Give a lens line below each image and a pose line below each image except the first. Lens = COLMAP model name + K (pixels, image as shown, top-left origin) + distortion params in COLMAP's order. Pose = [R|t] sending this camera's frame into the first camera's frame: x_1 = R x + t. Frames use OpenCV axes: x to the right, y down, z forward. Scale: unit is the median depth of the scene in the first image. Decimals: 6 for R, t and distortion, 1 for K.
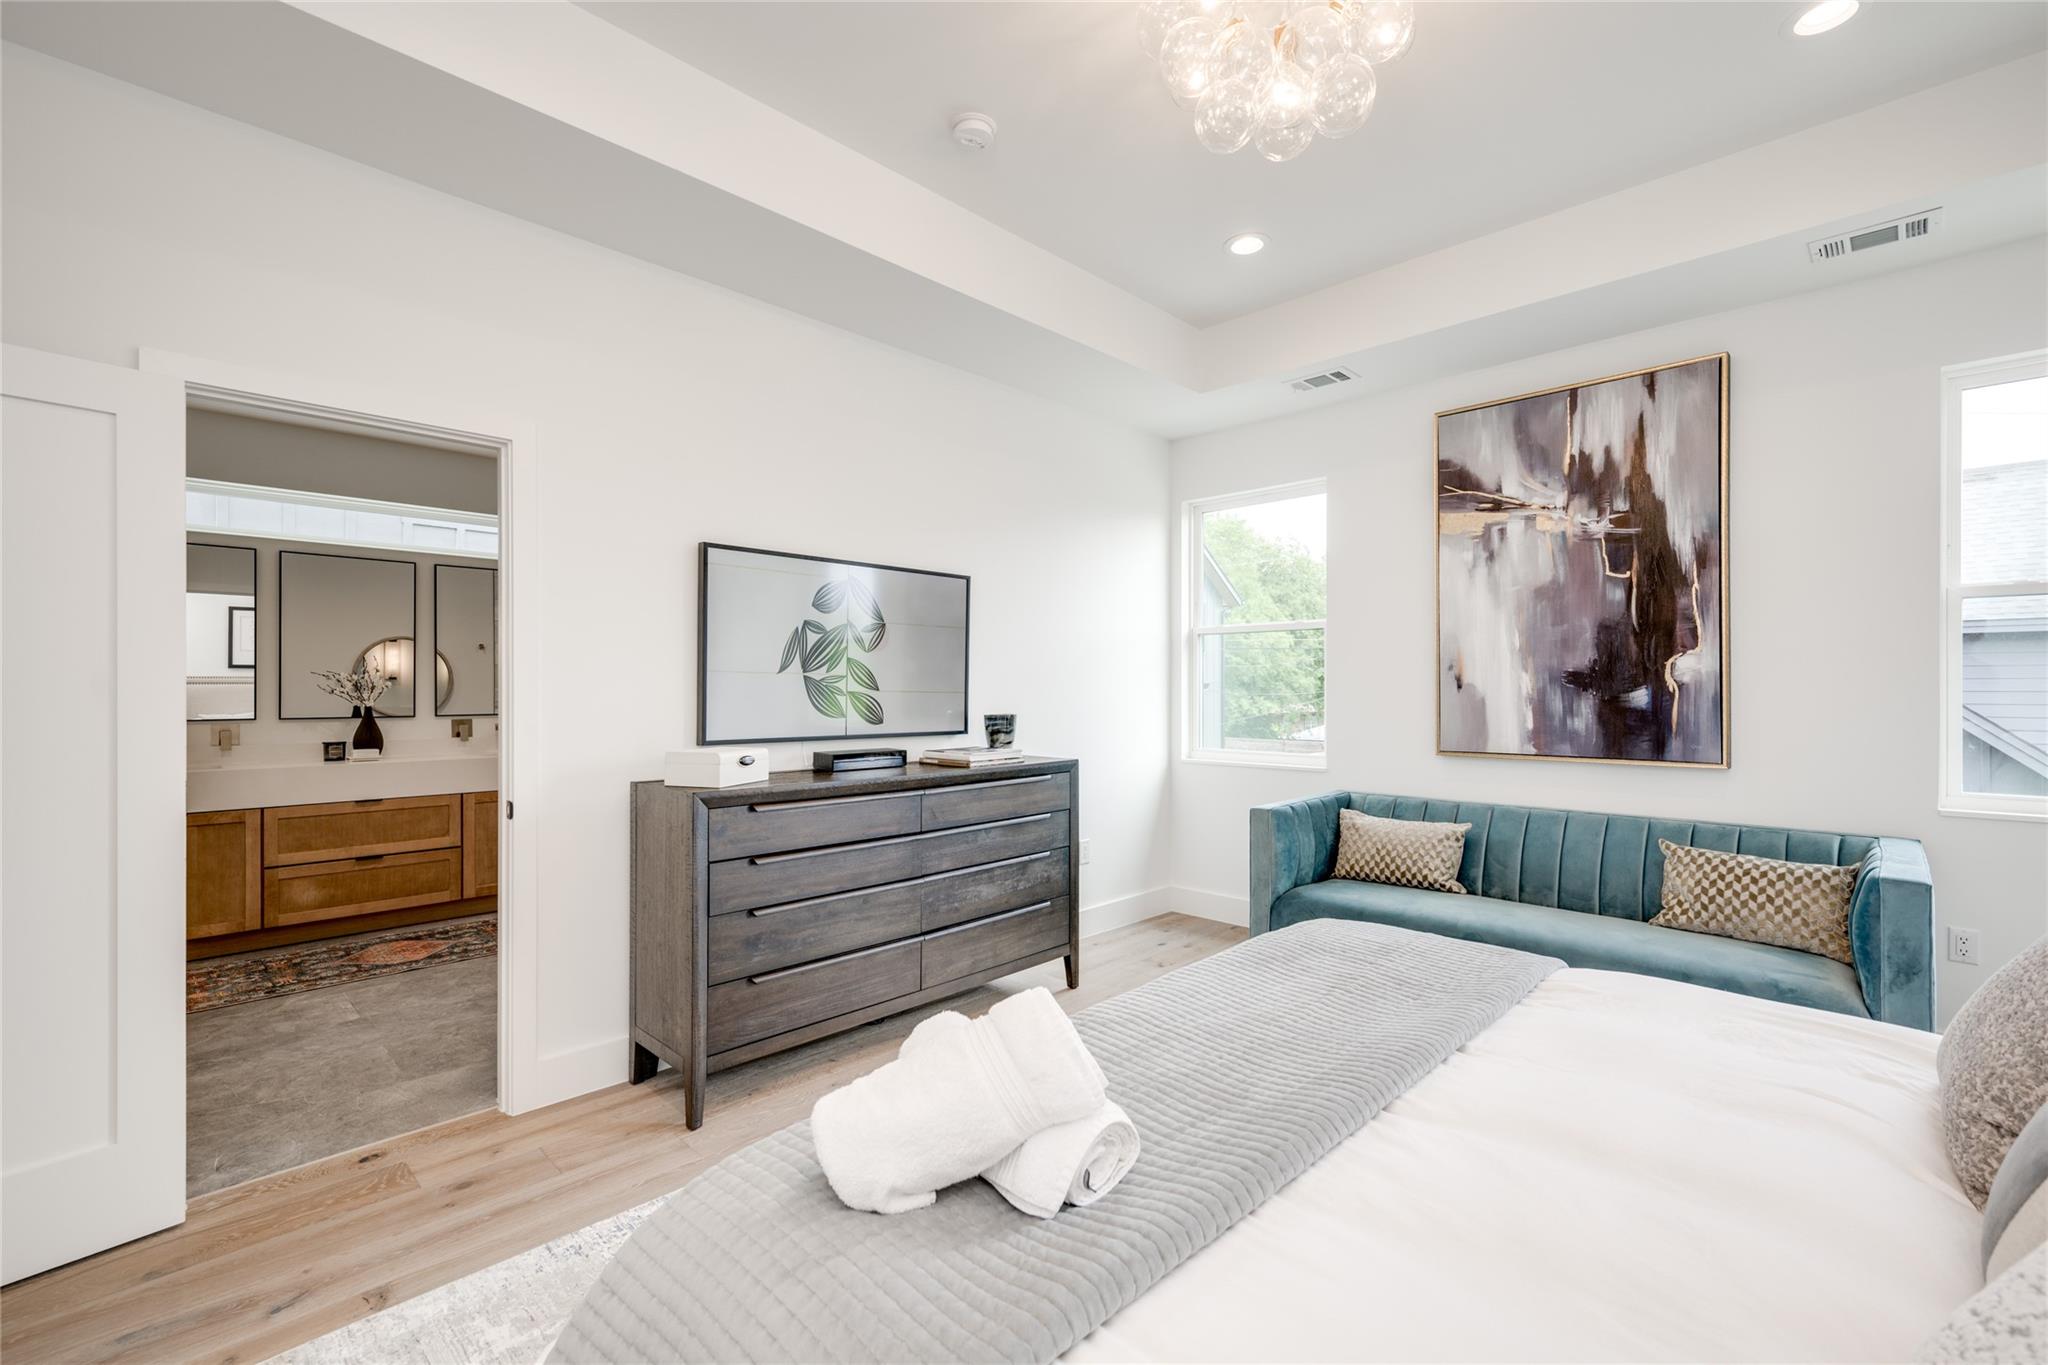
lens RADIAL K [[881.4, 0, 1024.0], [0, 881.4, 682.5], [0, 0, 1]] dist [0.001030, 0.000134]
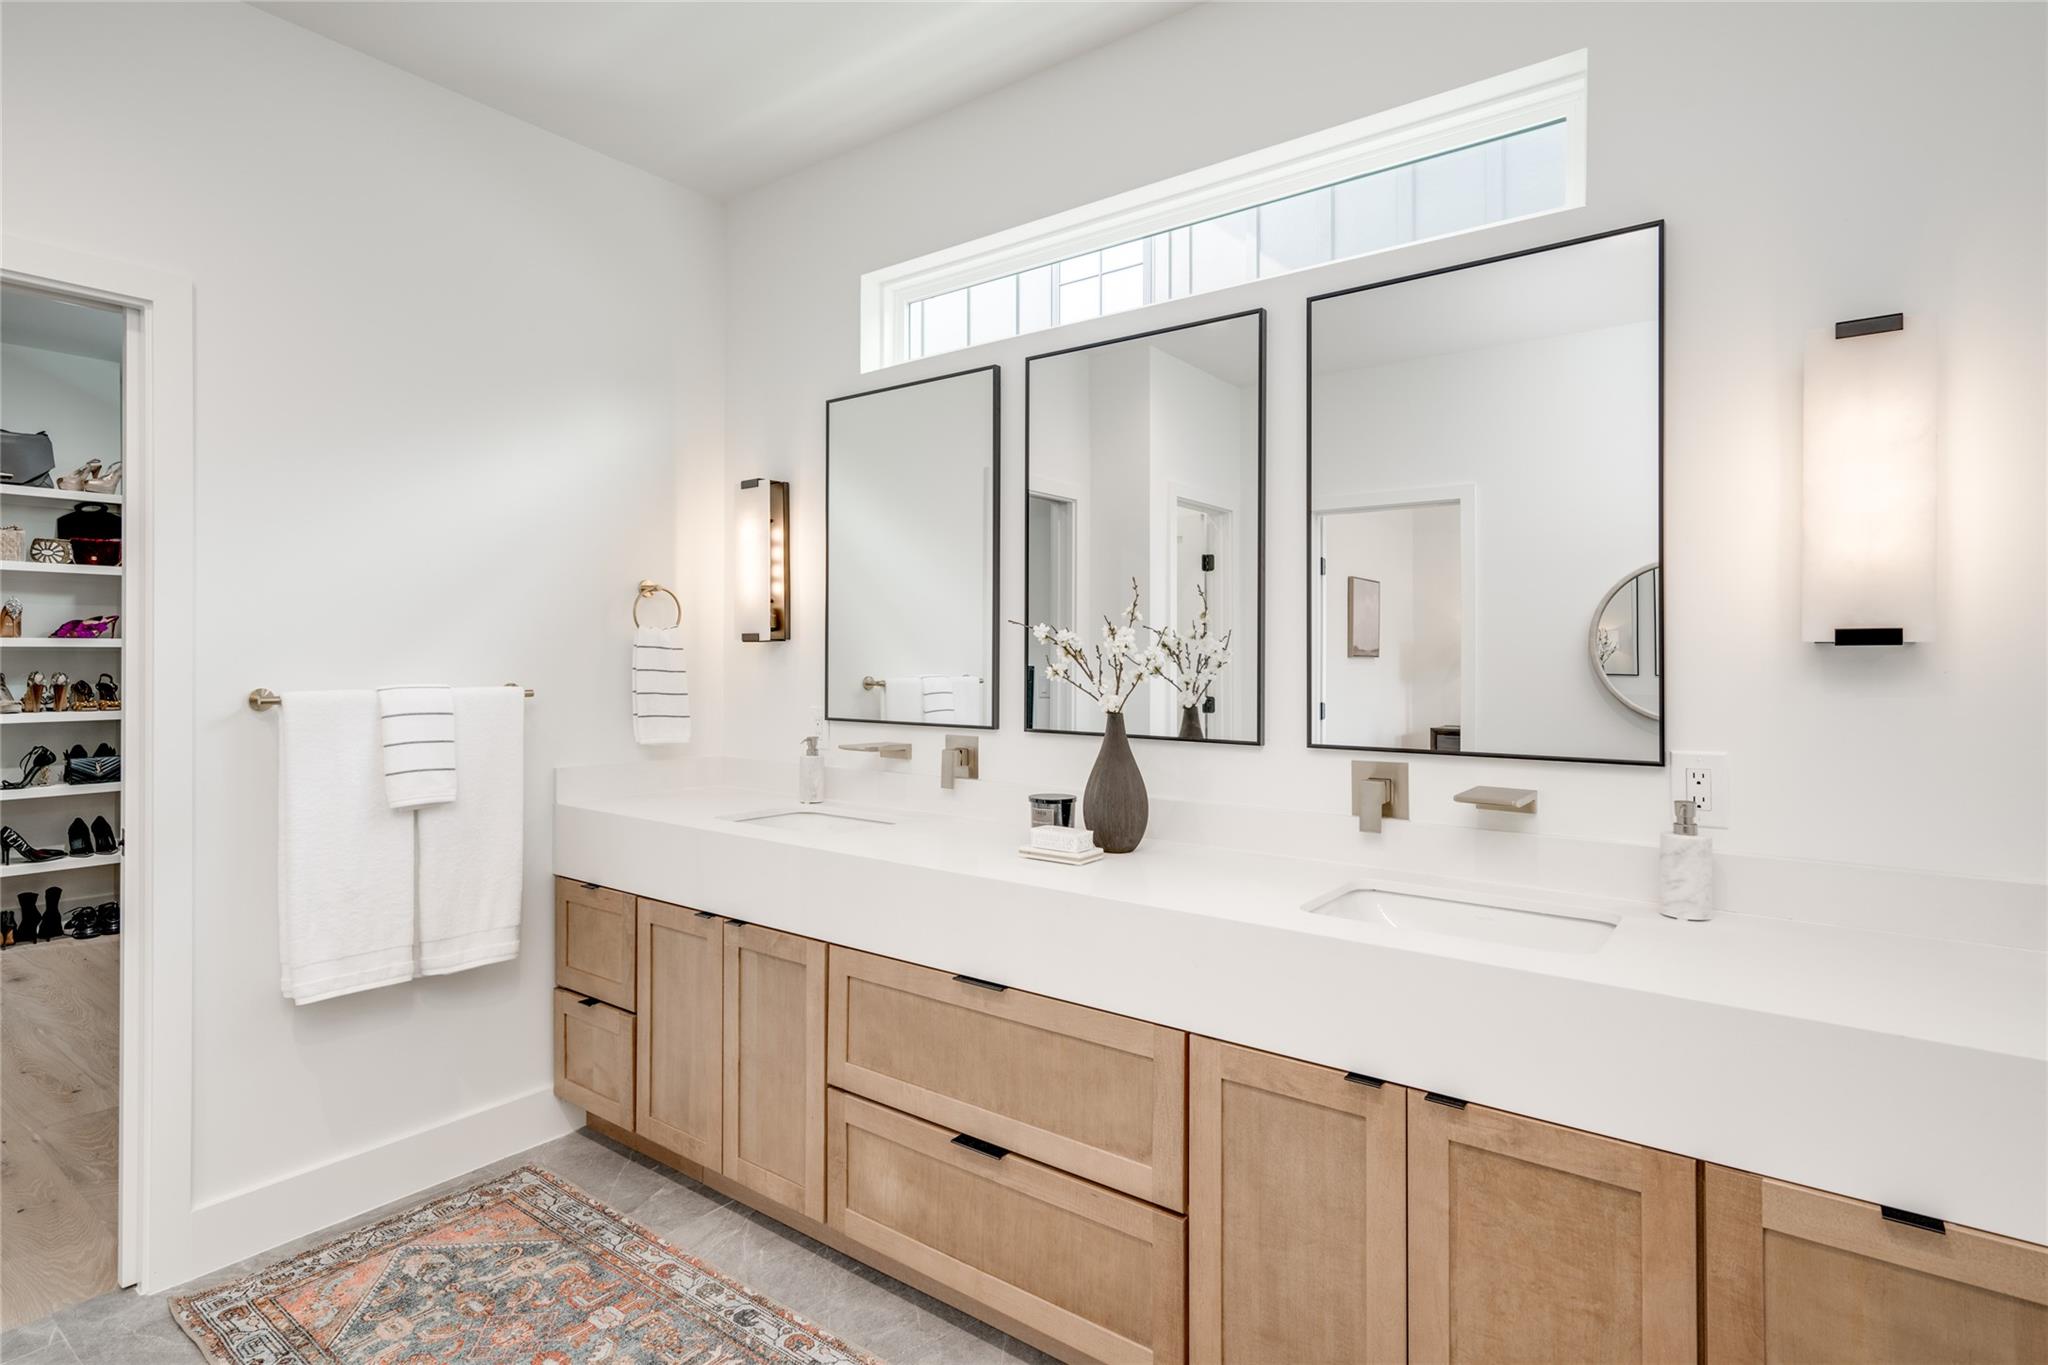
lens RADIAL K [[1032.7, 0, 1026.3], [0, 1032.7, 645.9], [0, 0, 1]] dist [-0.002808, -0.000298]
pose [[0.133475, -0.004821, -0.991040, -0.335323], [0.004101, 0.999982, -0.004312, 0.001932], [0.991044, -0.003489, 0.133493, 0.969767]]
